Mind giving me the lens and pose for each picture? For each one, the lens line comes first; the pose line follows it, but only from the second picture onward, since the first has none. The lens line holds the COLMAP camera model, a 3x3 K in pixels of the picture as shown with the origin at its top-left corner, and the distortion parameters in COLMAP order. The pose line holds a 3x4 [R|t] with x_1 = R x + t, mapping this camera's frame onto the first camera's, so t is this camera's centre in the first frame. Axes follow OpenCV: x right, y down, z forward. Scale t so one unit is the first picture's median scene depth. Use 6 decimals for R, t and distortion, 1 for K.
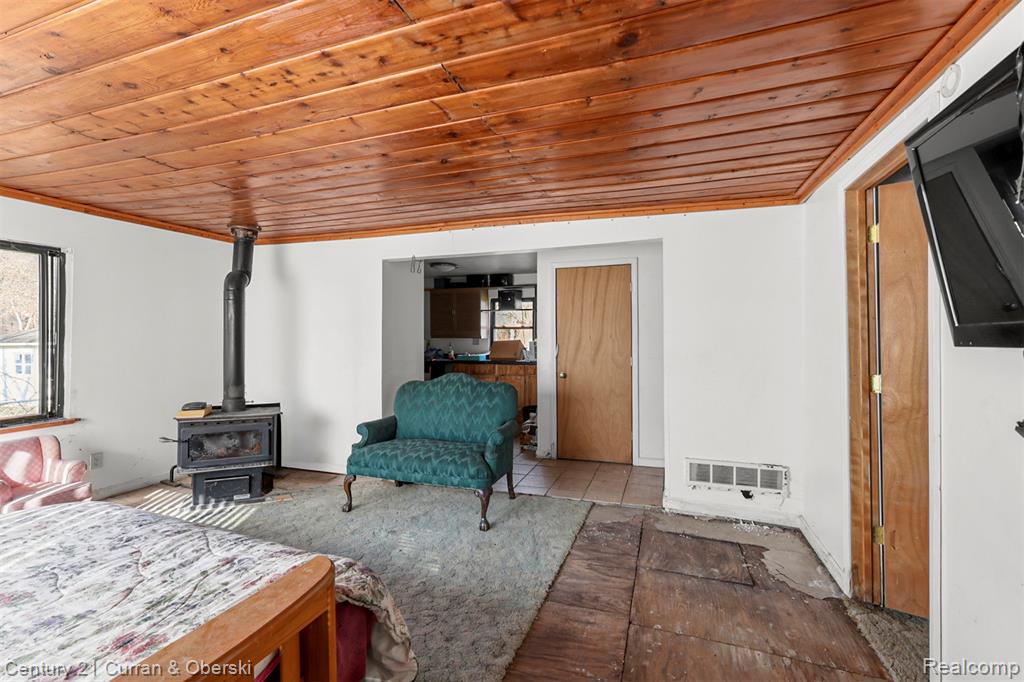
lens RADIAL K [[447.1, 0, 508.3], [0, 447.1, 338.2], [0, 0, 1]] dist [0.006249, 0.000282]
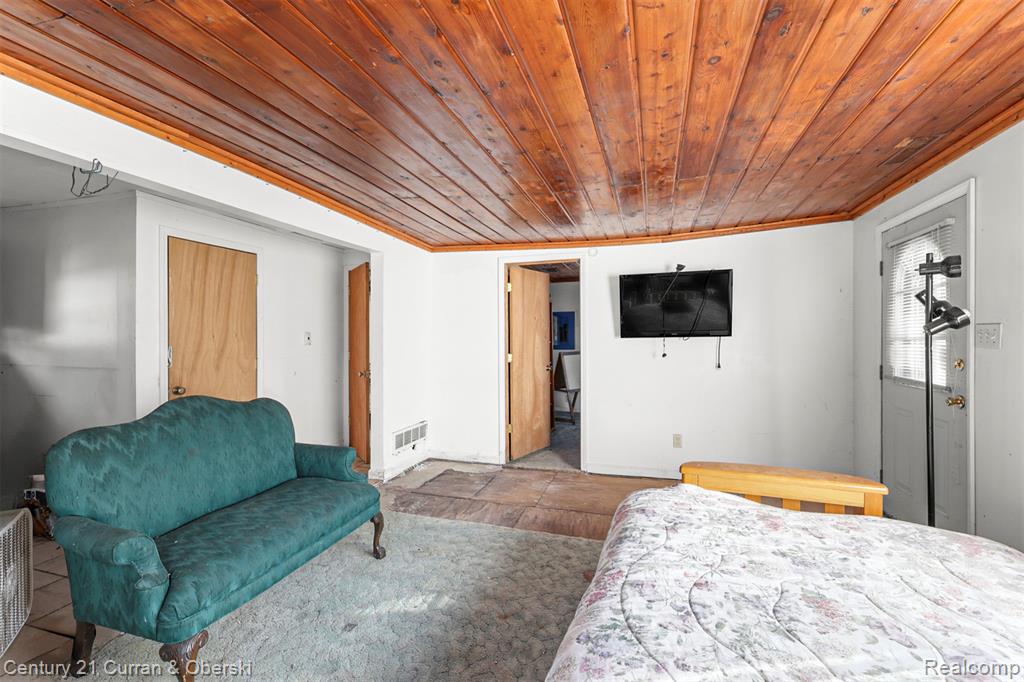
lens RADIAL K [[447.1, 0, 512.8], [0, 447.1, 338.9], [0, 0, 1]] dist [0.006249, 0.000282]
pose [[-0.057705, 0.000301, 0.998334, -0.903125], [0.005910, 0.999983, 0.000040, 0.006793], [-0.998316, 0.005902, -0.057705, 0.763694]]
